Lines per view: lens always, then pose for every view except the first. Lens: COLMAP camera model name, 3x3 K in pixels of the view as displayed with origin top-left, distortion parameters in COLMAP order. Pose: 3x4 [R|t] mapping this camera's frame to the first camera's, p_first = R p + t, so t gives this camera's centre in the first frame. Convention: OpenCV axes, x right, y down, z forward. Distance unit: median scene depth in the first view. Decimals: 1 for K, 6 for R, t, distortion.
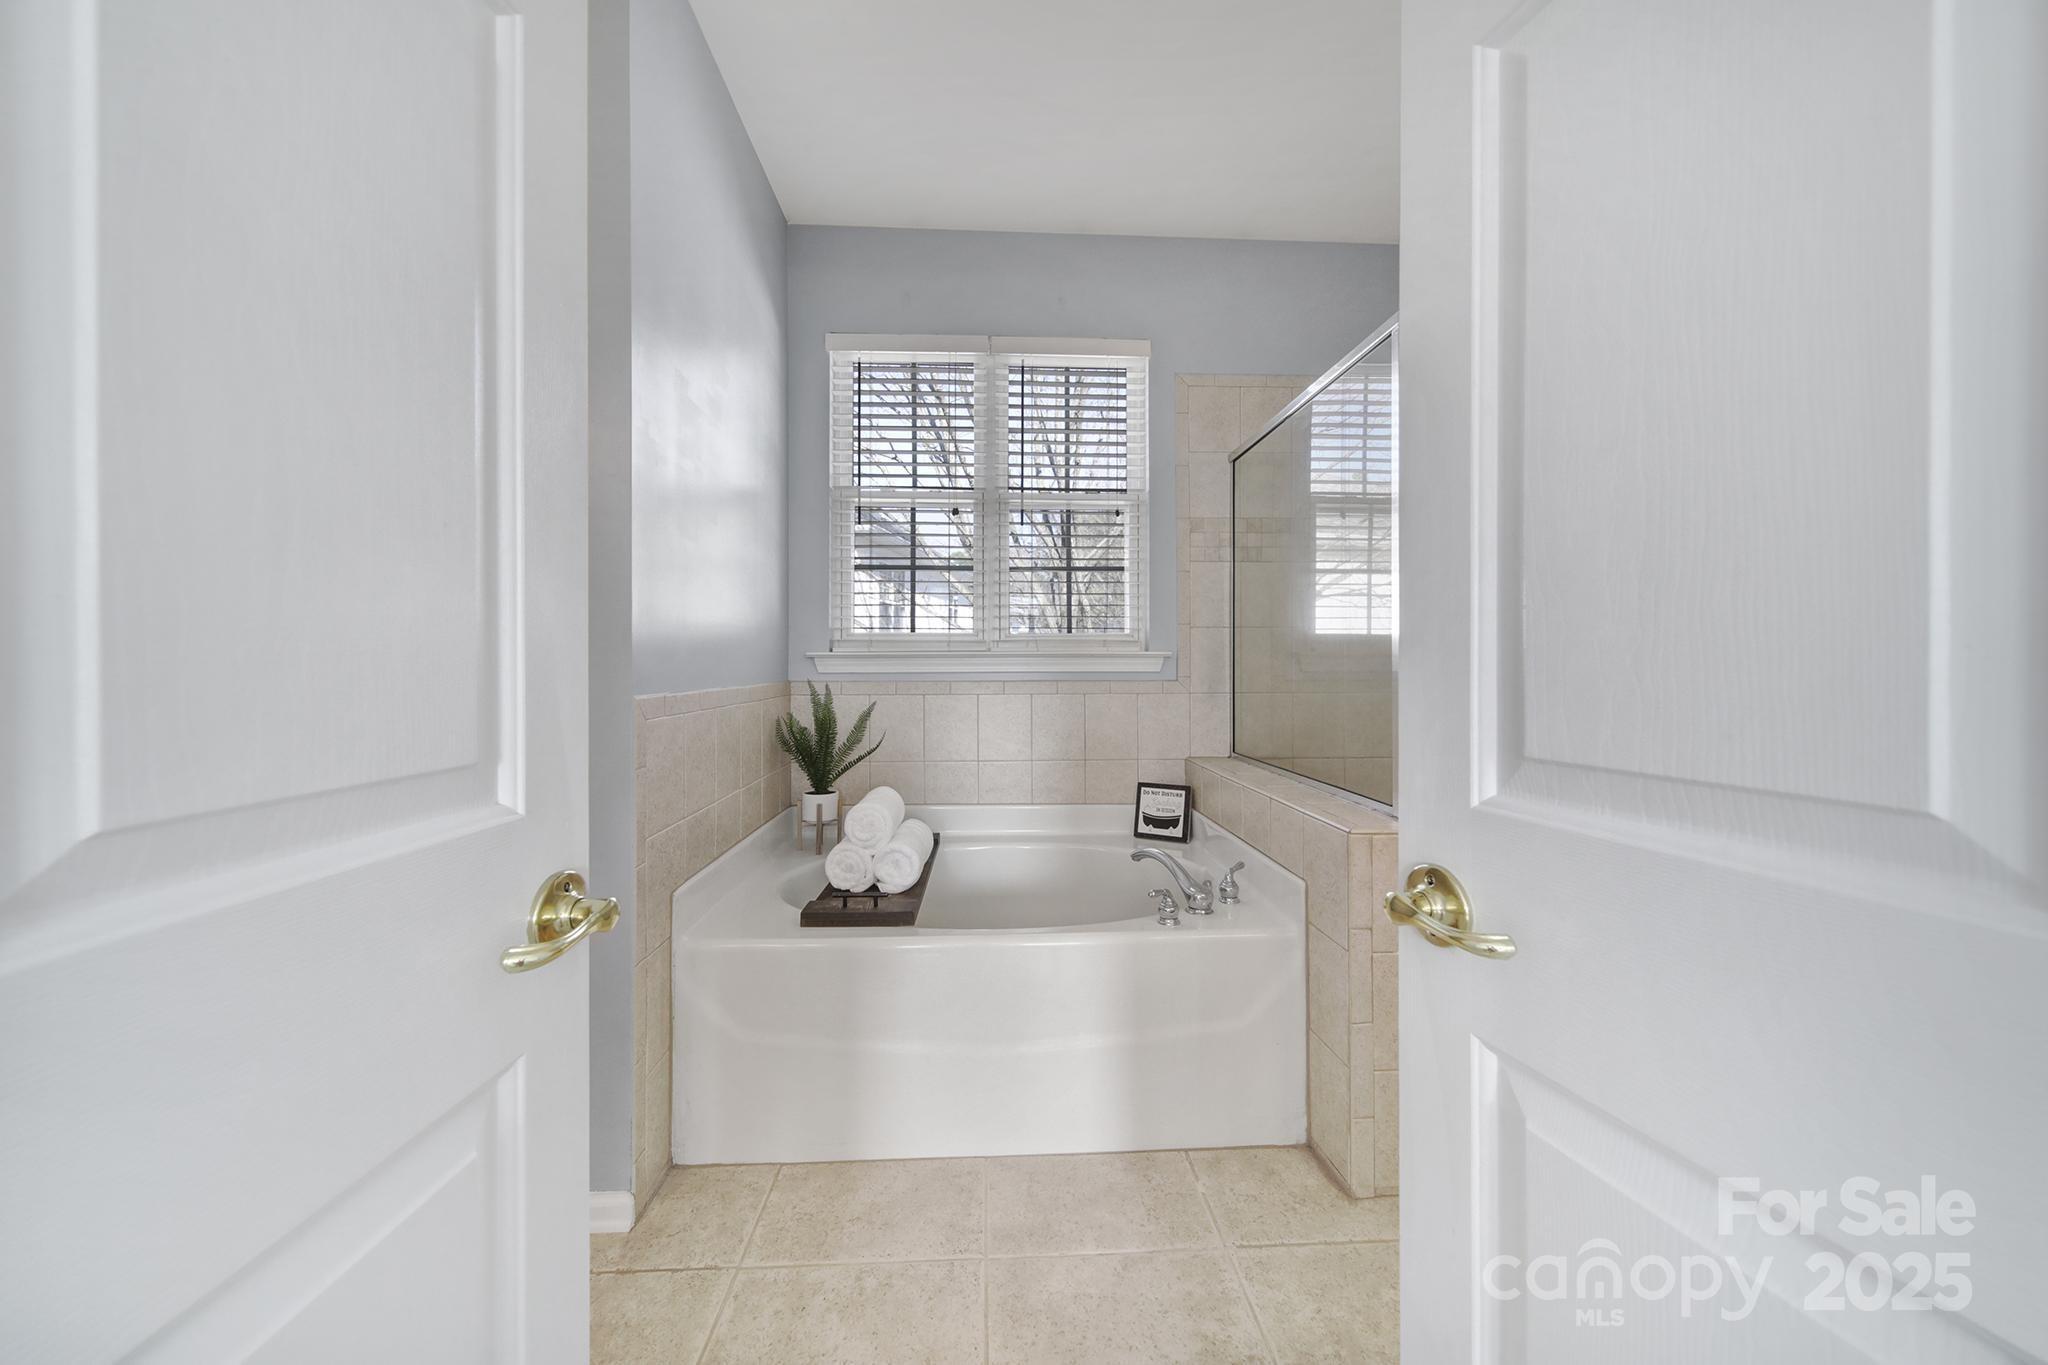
lens RADIAL K [[745.9, 0, 1025.5], [0, 745.9, 664.8], [0, 0, 1]] dist [0.009420, -0.000087]
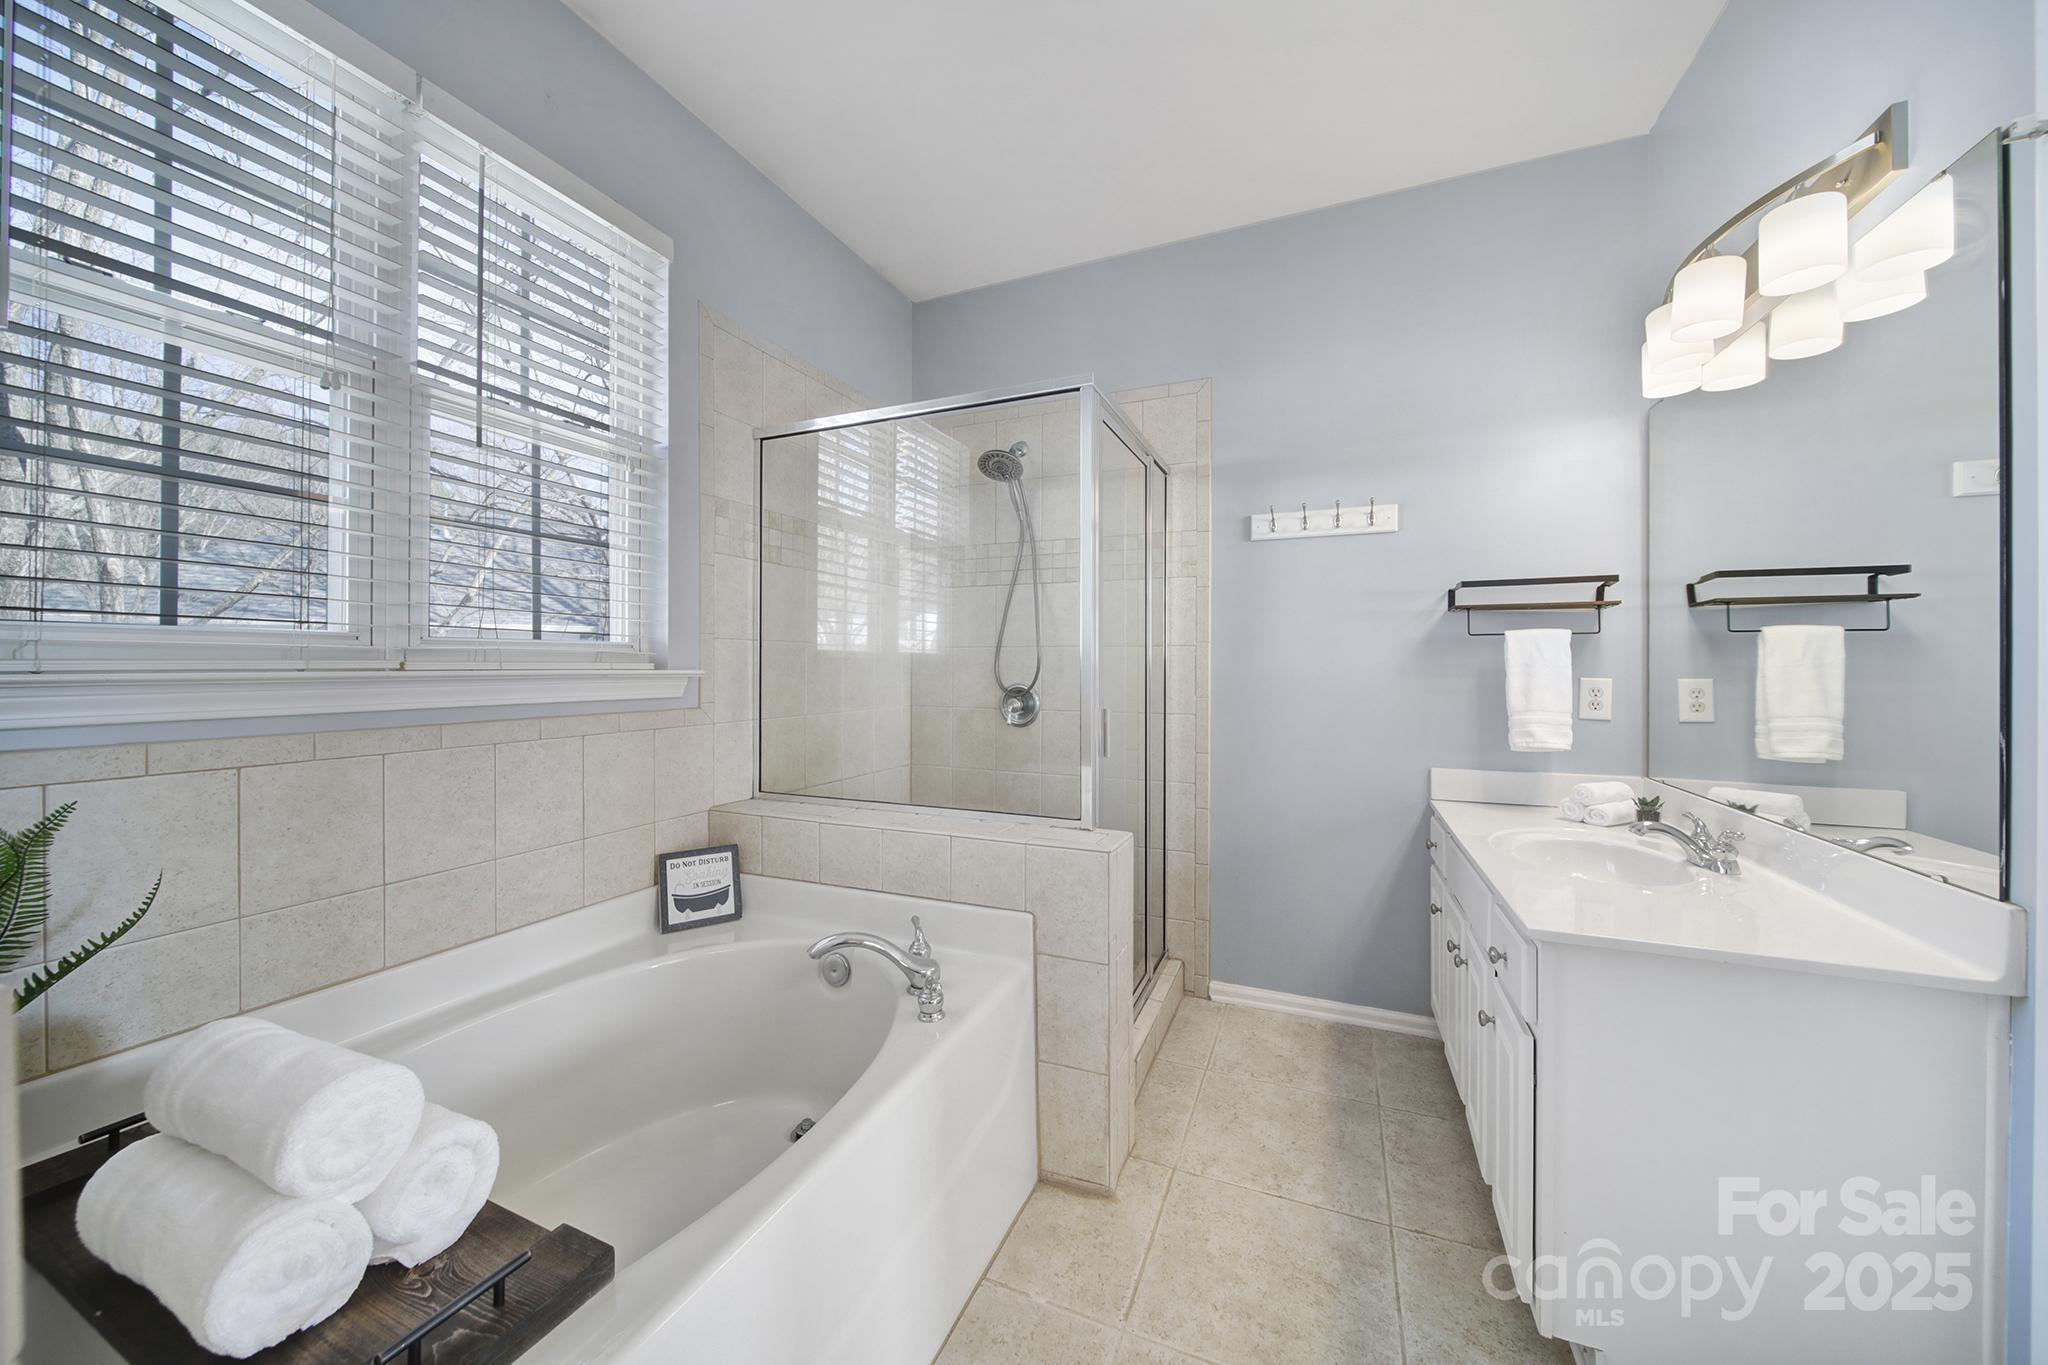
lens RADIAL K [[729.6, 0, 1020.8], [0, 729.6, 659.0], [0, 0, 1]] dist [-0.000404, -0.000216]
pose [[0.429459, 0.012114, 0.903005, -0.331008], [-0.004009, 0.999926, -0.011507, -0.021503], [-0.903078, 0.001321, 0.429475, 0.397103]]
